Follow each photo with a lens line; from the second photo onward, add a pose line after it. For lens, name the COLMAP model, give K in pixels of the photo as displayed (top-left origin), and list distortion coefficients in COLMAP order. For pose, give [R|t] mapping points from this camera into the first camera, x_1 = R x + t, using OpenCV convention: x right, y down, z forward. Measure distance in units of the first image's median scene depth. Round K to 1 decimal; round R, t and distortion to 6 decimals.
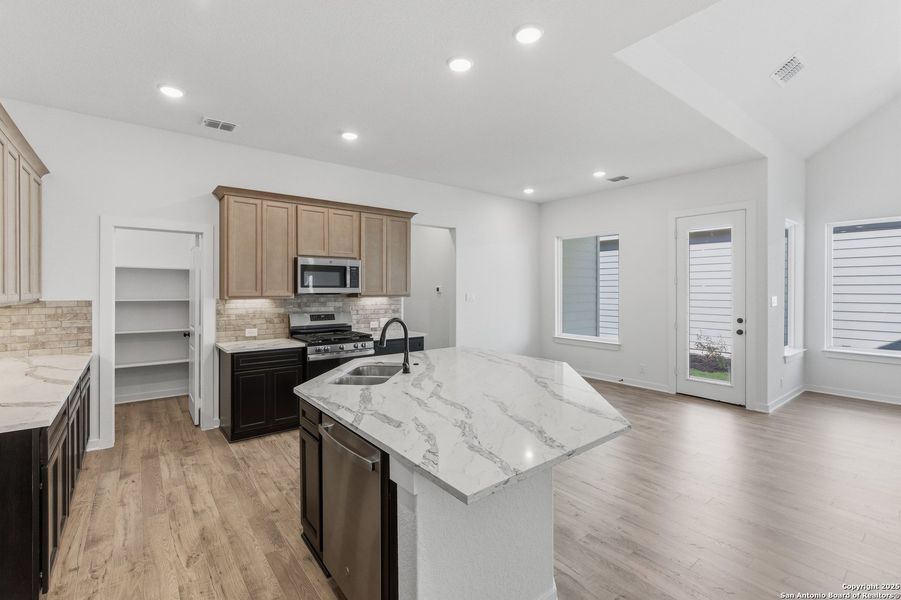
lens RADIAL K [[407.0, 0, 445.2], [0, 407.0, 289.3], [0, 0, 1]] dist [-0.005307, -0.000460]
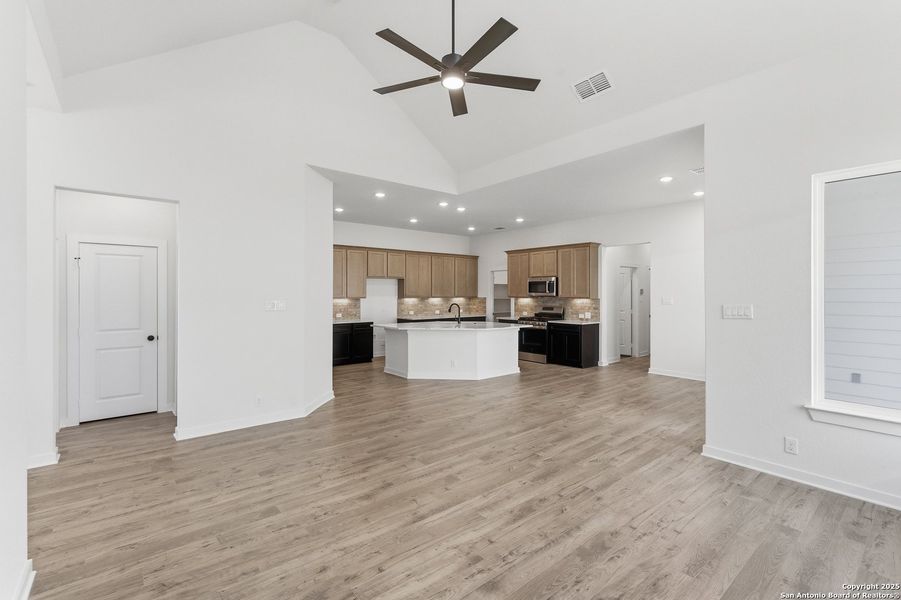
lens RADIAL K [[403.5, 0, 449.6], [0, 403.5, 291.2], [0, 0, 1]] dist [-0.000894, -0.000232]
pose [[0.025436, -0.004995, -0.999664, 1.497136], [-0.003251, 0.999982, -0.005079, -0.000815], [0.999671, 0.003379, 0.025419, 0.479932]]
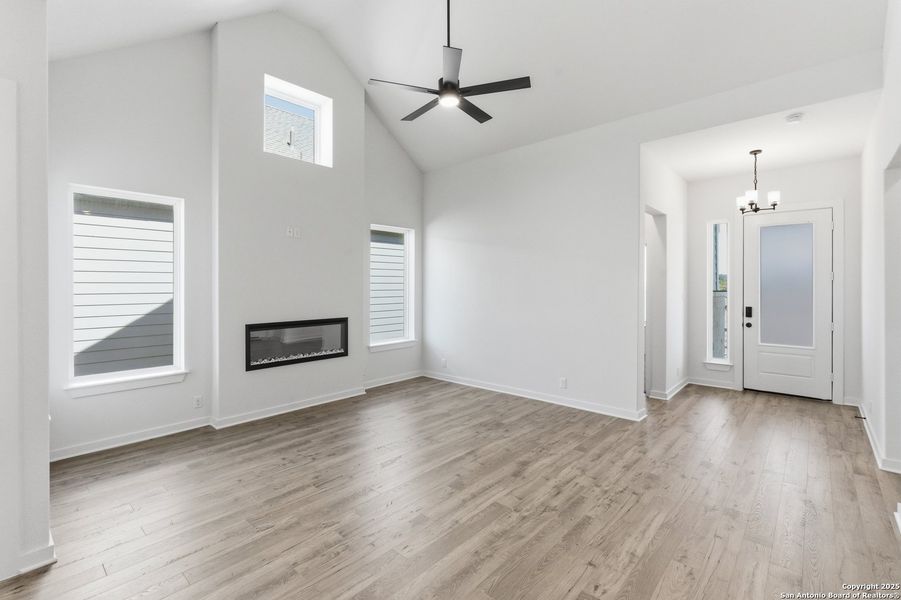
lens RADIAL K [[403.5, 0, 449.6], [0, 403.5, 291.2], [0, 0, 1]] dist [-0.000894, -0.000232]
pose [[-0.175647, -0.014602, 0.984345, 0.266524], [0.003909, 0.999872, 0.015530, -0.004244], [-0.984446, 0.006575, -0.175567, 0.615478]]
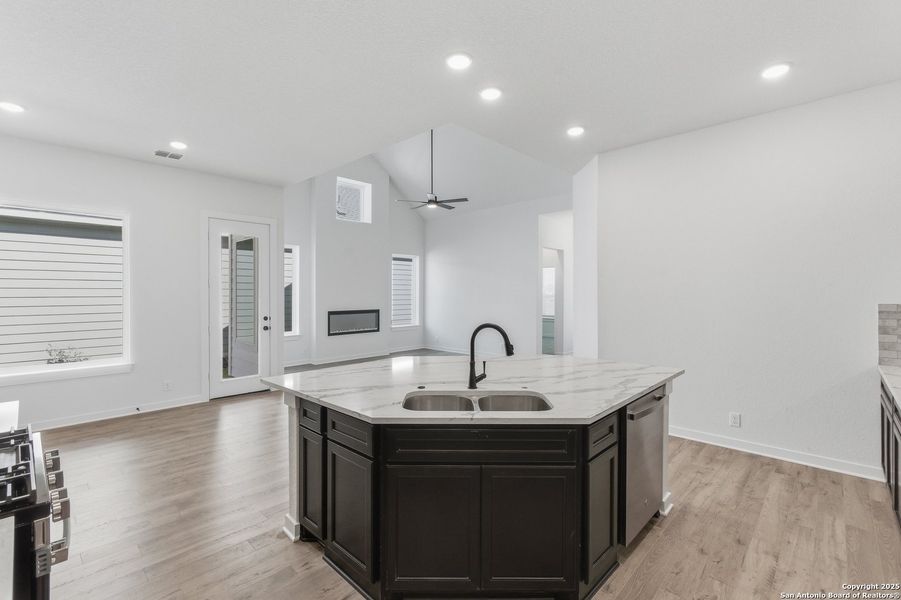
lens RADIAL K [[408.6, 0, 447.6], [0, 408.6, 292.4], [0, 0, 1]] dist [-0.002618, 0.000297]
pose [[-0.142605, -0.002423, 0.989777, -0.527515], [0.003551, 0.999989, 0.002960, -0.000025], [-0.989773, 0.003937, -0.142595, 0.651752]]
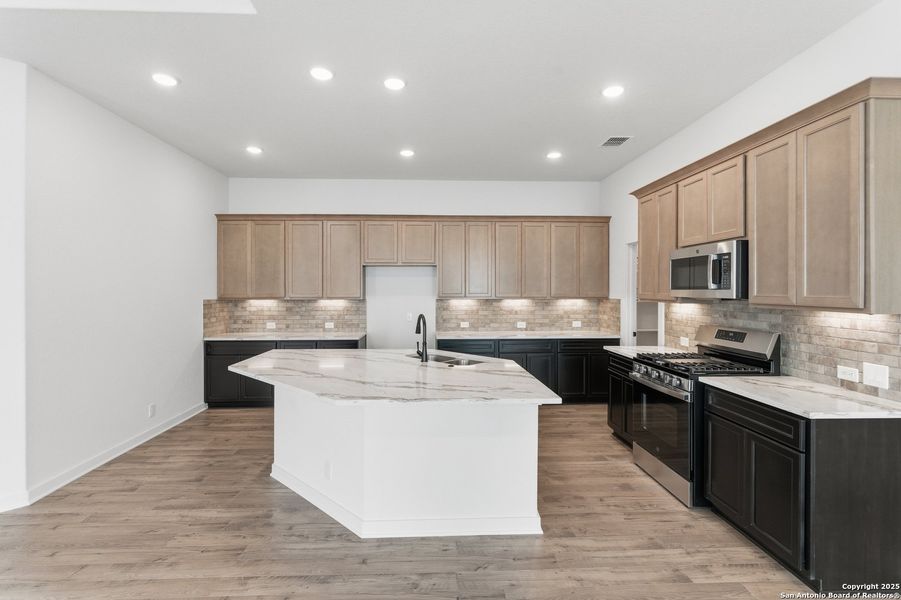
lens RADIAL K [[408.6, 0, 447.6], [0, 408.6, 292.4], [0, 0, 1]] dist [-0.002618, 0.000297]
pose [[-0.581880, 0.003247, -0.813268, 0.466115], [-0.002140, 0.999982, 0.005524, -0.002280], [0.813272, 0.004955, -0.581863, 0.975736]]
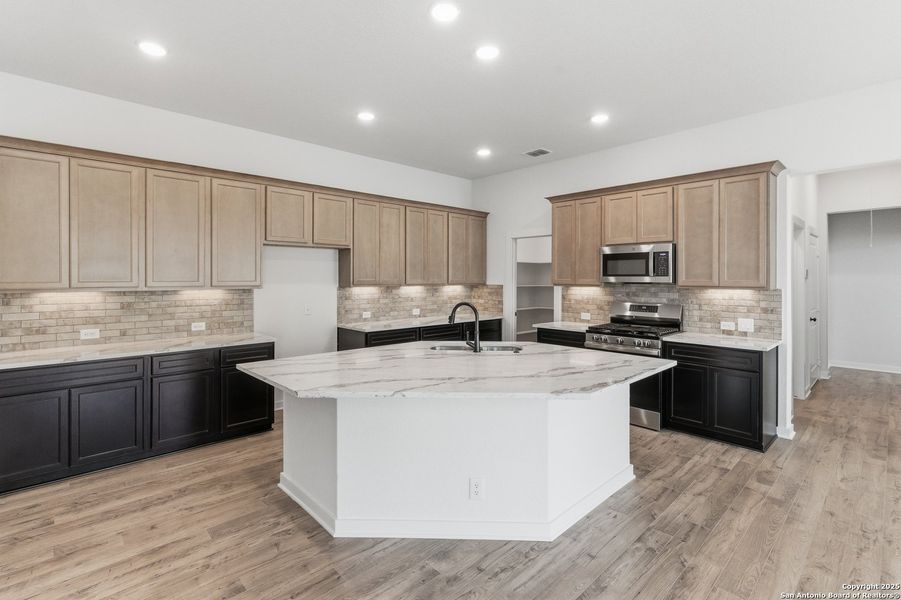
lens RADIAL K [[415.5, 0, 448.6], [0, 415.5, 279.3], [0, 0, 1]] dist [-0.001358, -0.000140]
pose [[0.089143, 0.001578, -0.996018, 0.579343], [-0.002976, 0.999995, 0.001318, 0.002141], [0.996014, 0.002847, 0.089147, 0.456866]]
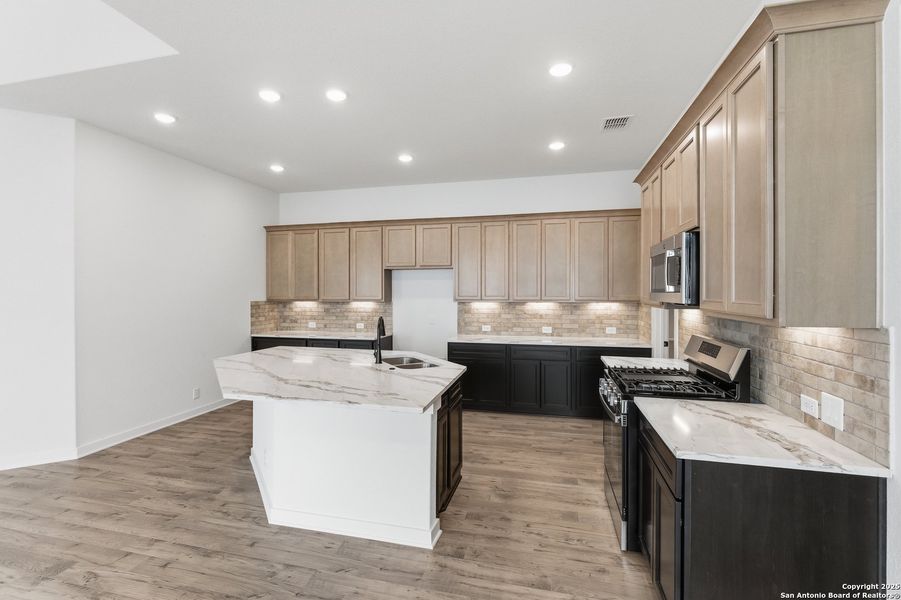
lens RADIAL K [[409.1, 0, 448.4], [0, 409.1, 295.2], [0, 0, 1]] dist [-0.000250, -0.000216]
pose [[-0.787332, 0.003794, -0.616518, 0.273561], [-0.001350, 0.999968, 0.007878, -0.004153], [0.616528, 0.007035, -0.787302, 1.163426]]
